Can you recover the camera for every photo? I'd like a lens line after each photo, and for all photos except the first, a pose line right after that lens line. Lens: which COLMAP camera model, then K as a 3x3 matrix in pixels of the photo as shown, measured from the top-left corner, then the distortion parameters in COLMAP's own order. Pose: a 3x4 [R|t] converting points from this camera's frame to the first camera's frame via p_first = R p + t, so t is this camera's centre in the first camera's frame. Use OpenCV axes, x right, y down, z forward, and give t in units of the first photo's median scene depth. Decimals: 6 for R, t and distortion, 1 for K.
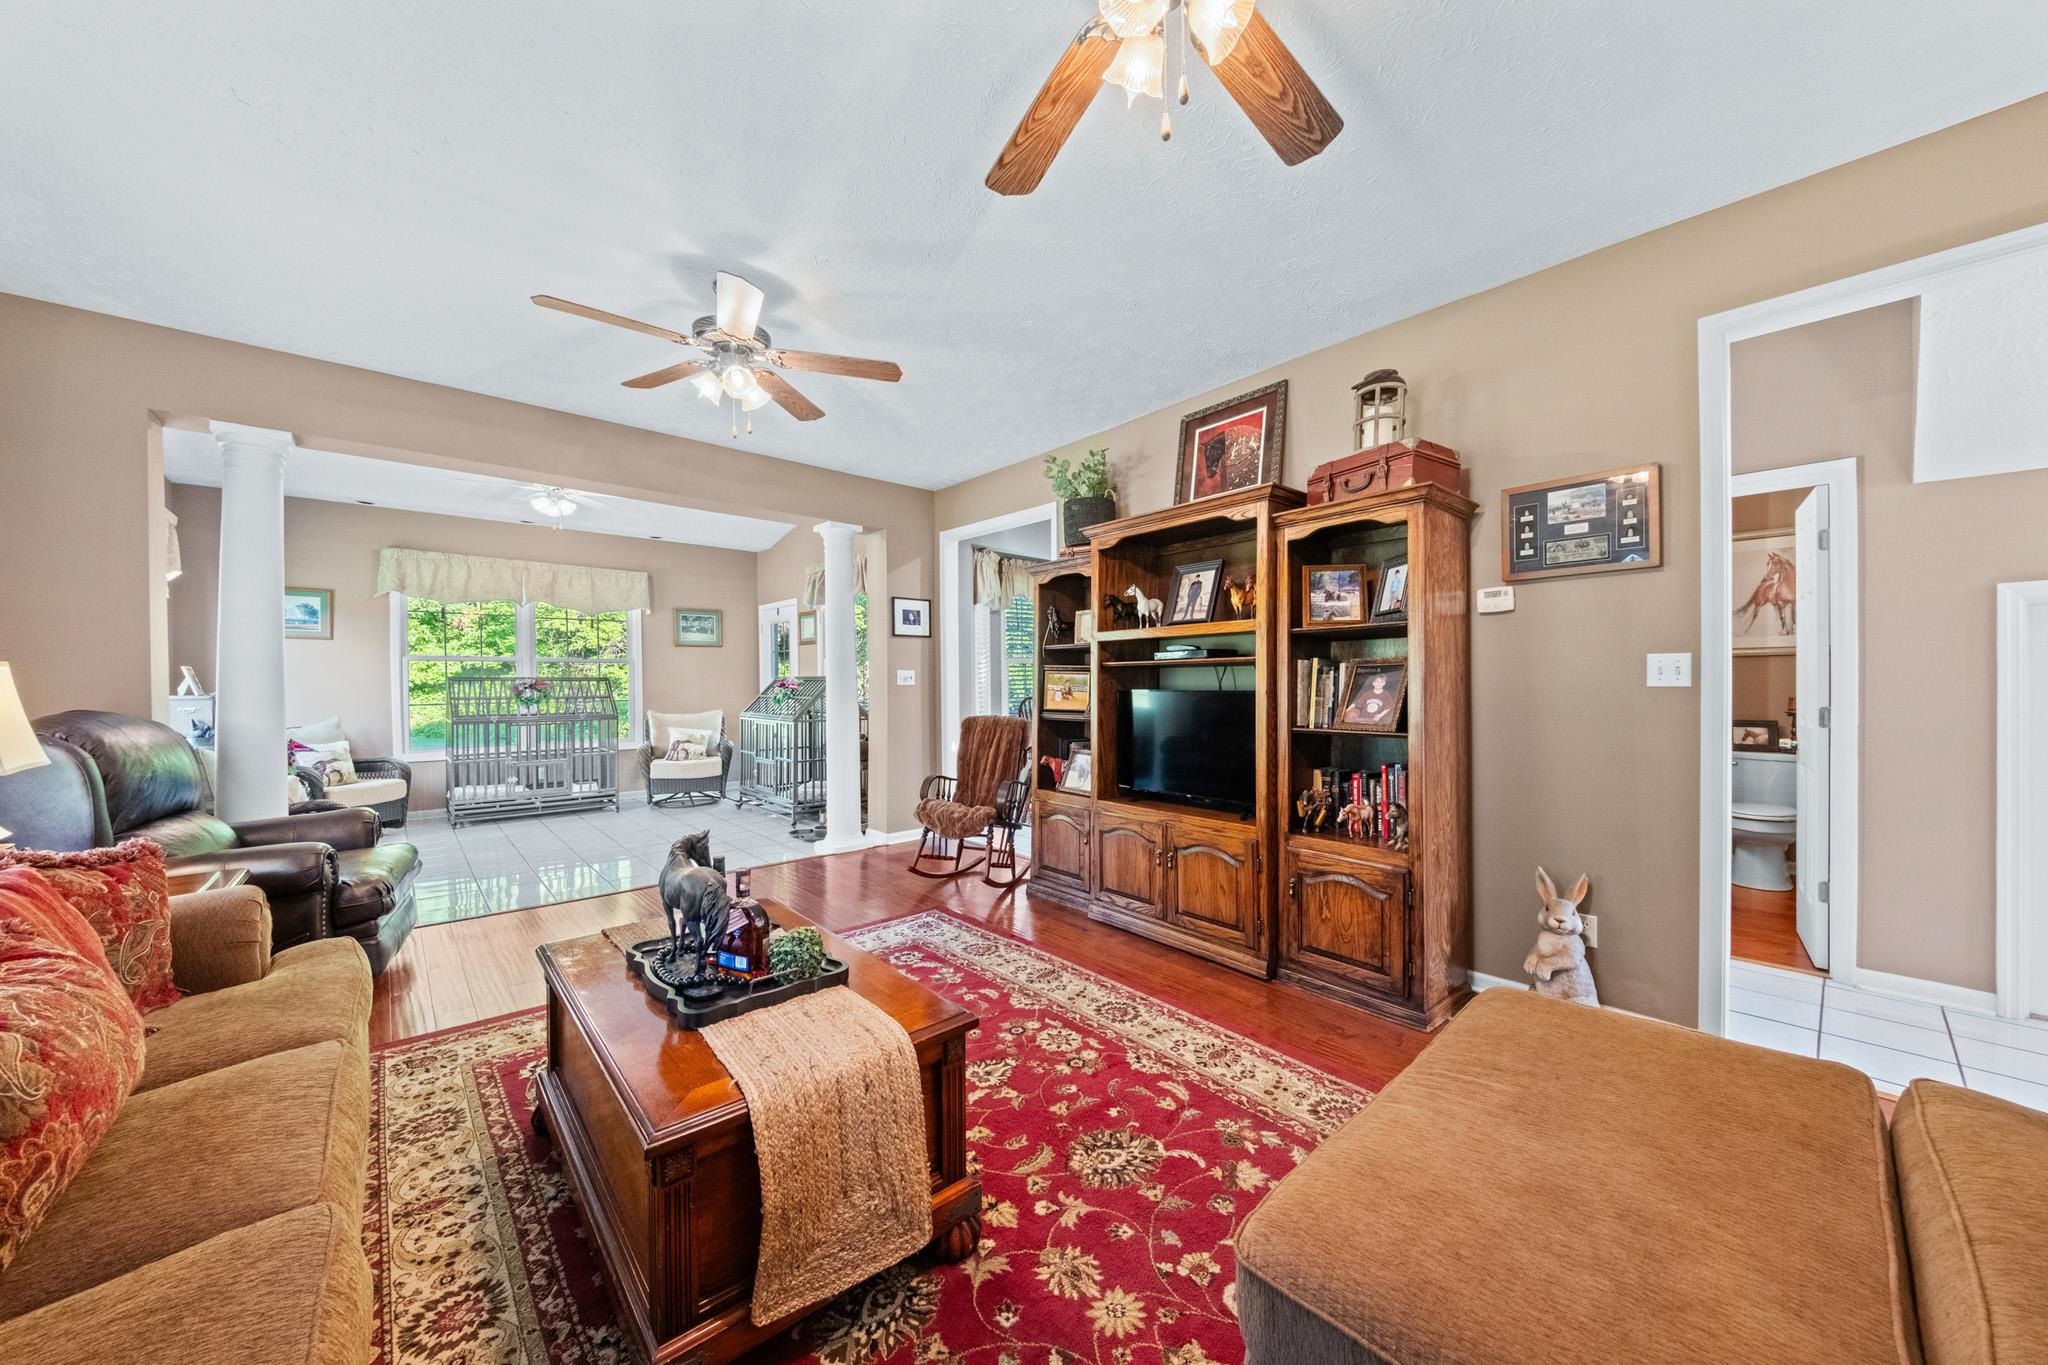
lens RADIAL K [[714.3, 0, 1019.6], [0, 714.3, 690.3], [0, 0, 1]] dist [0.010985, -0.012736]
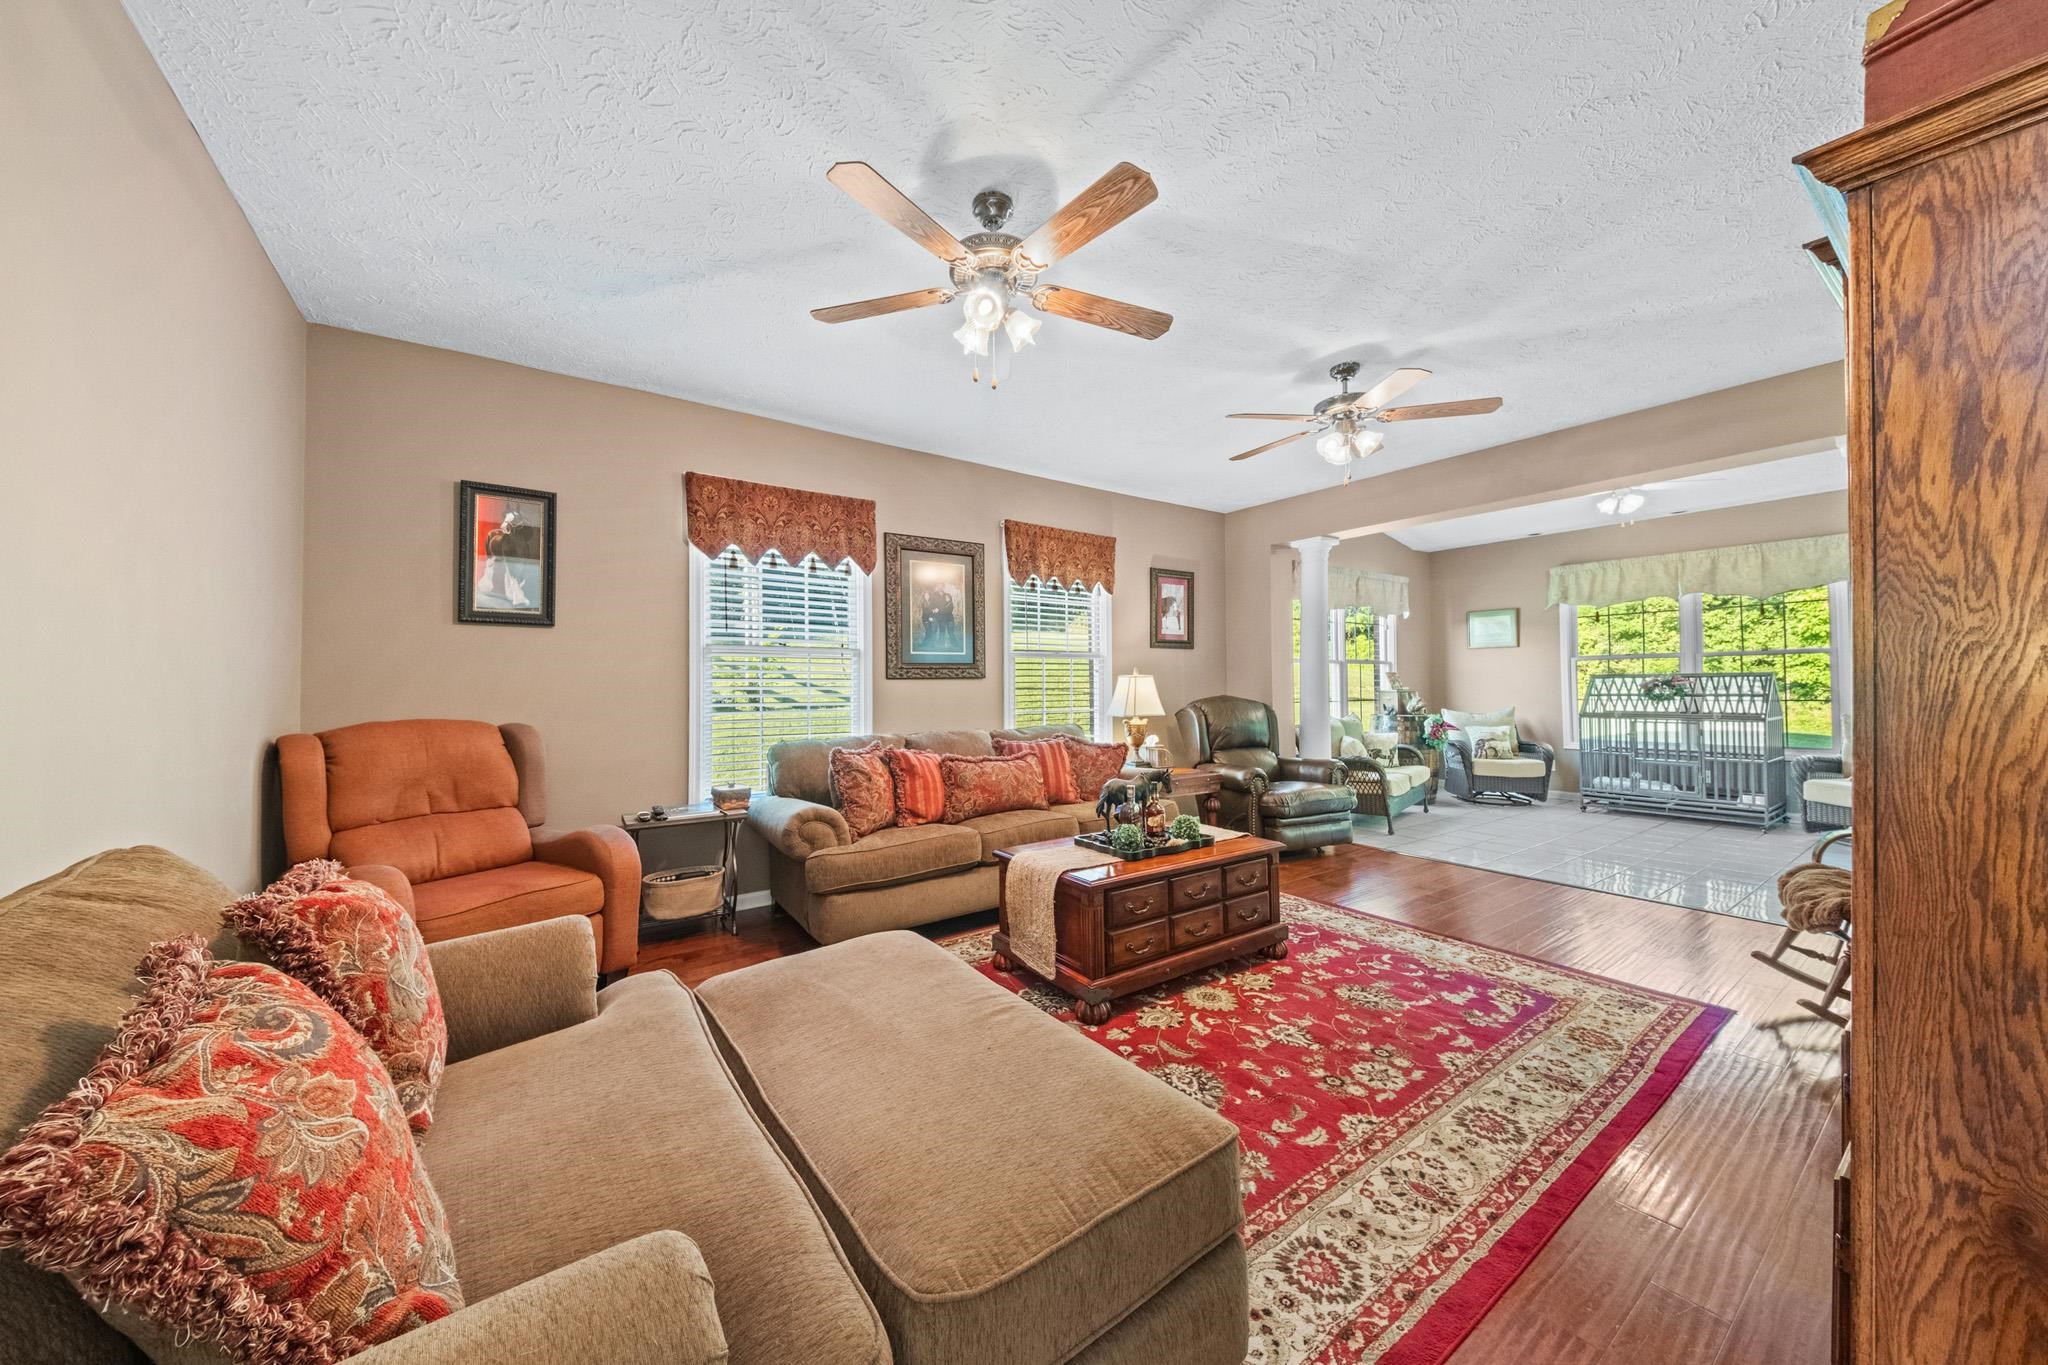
lens RADIAL K [[727.8, 0, 1028.7], [0, 727.8, 660.6], [0, 0, 1]] dist [-0.000788, -0.000168]
pose [[-0.105898, -0.027919, -0.993985, 0.411699], [0.001451, 0.999600, -0.028232, -0.009671], [0.994376, -0.004432, -0.105815, 0.252839]]
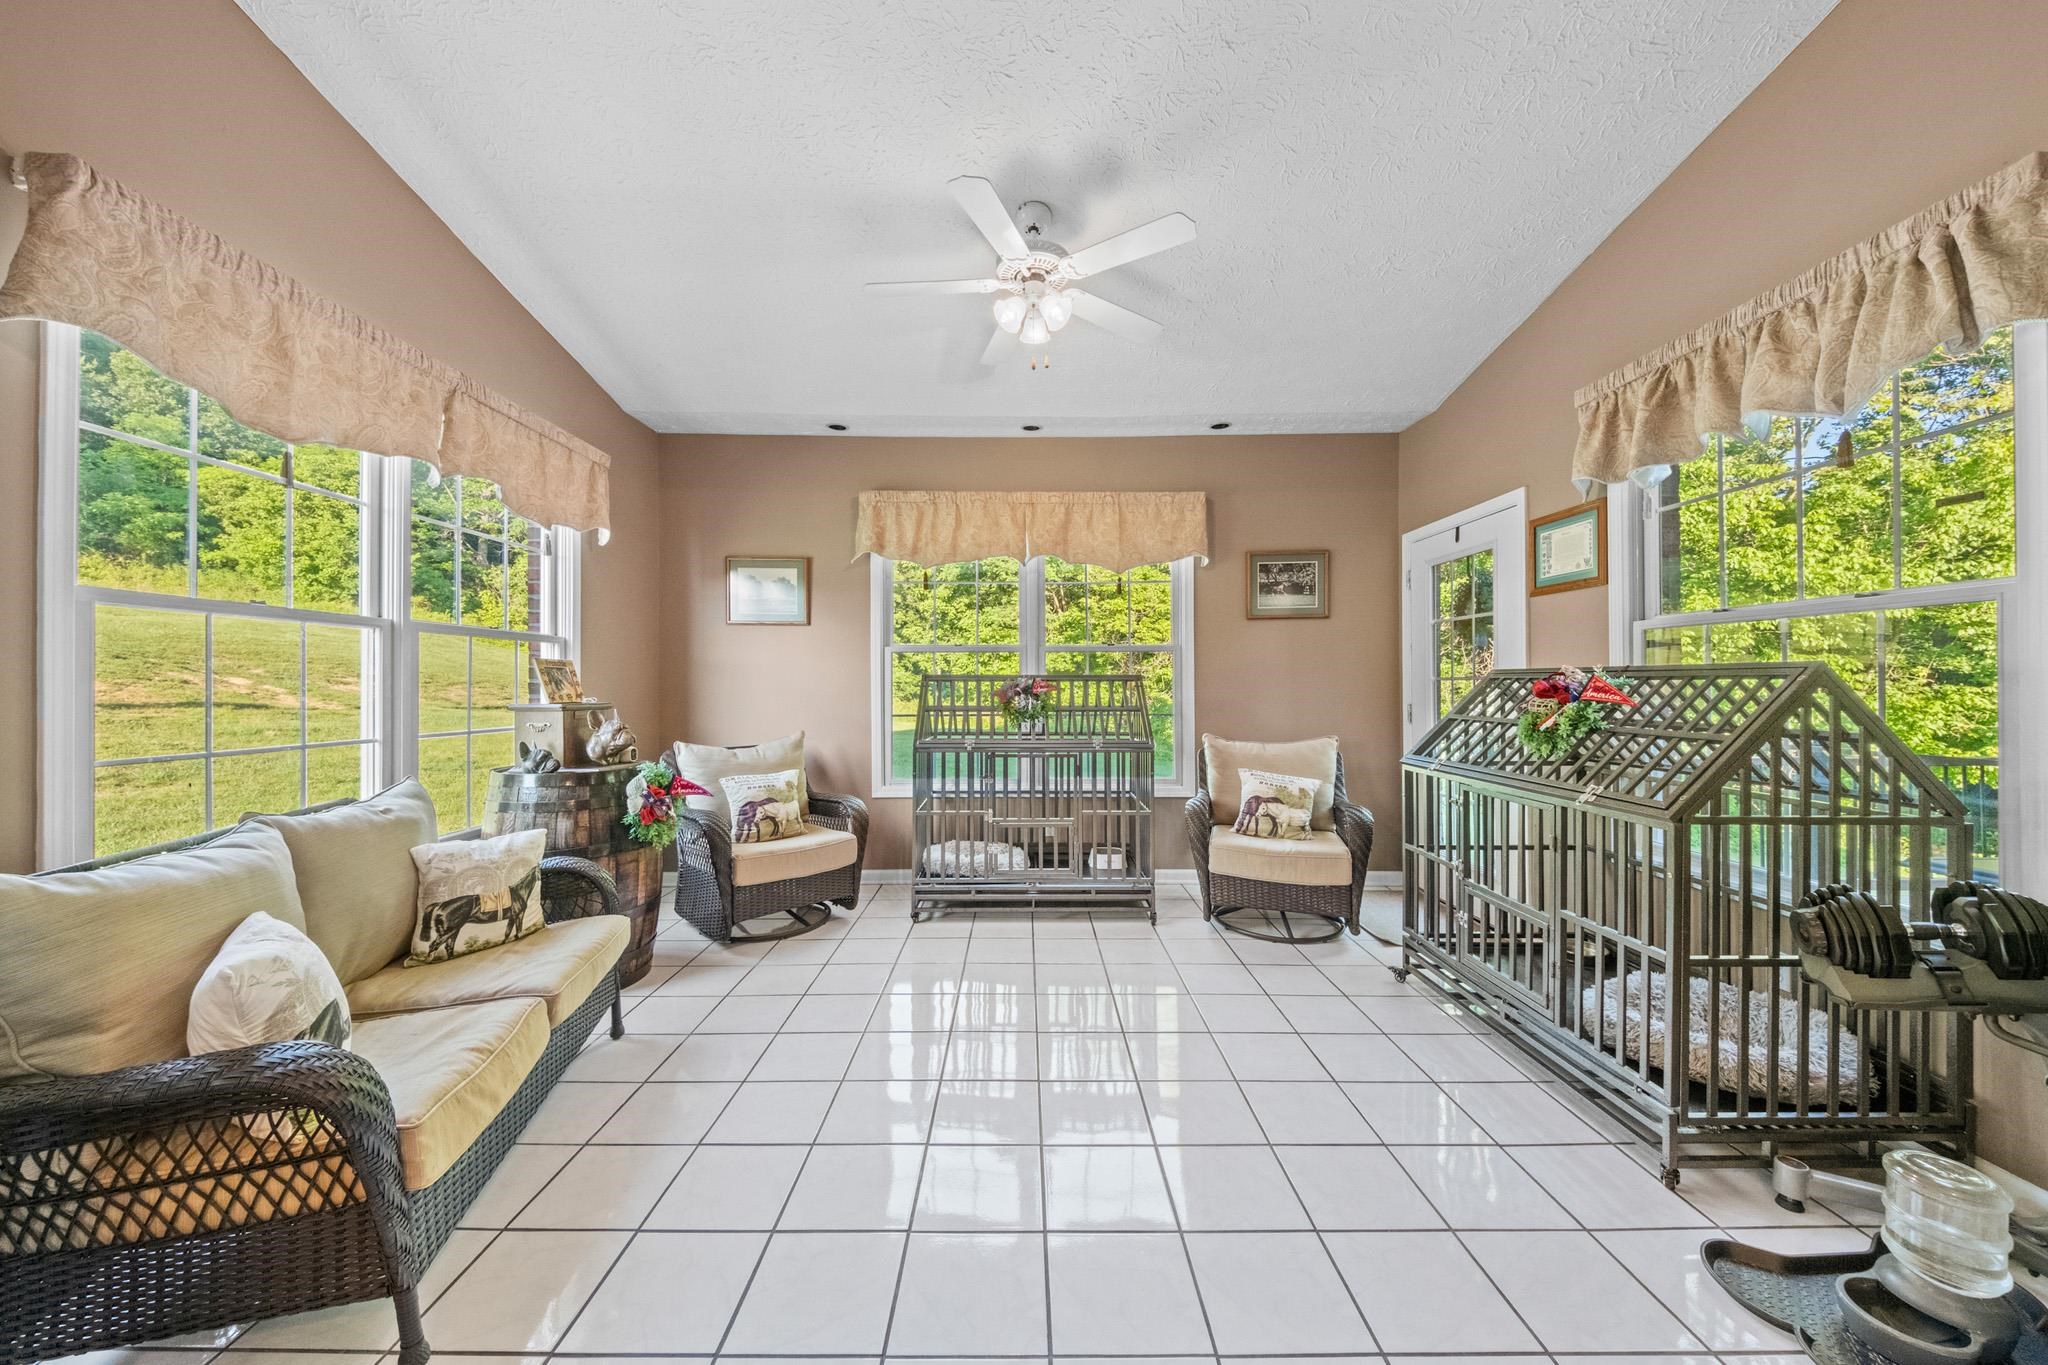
lens RADIAL K [[714.3, 0, 1019.6], [0, 714.3, 690.3], [0, 0, 1]] dist [0.010985, -0.012736]
pose [[0.748479, 0.006477, -0.663127, -0.302144], [-0.007686, 0.999970, 0.001092, -0.006246], [0.663114, 0.004279, 0.748506, 0.572205]]
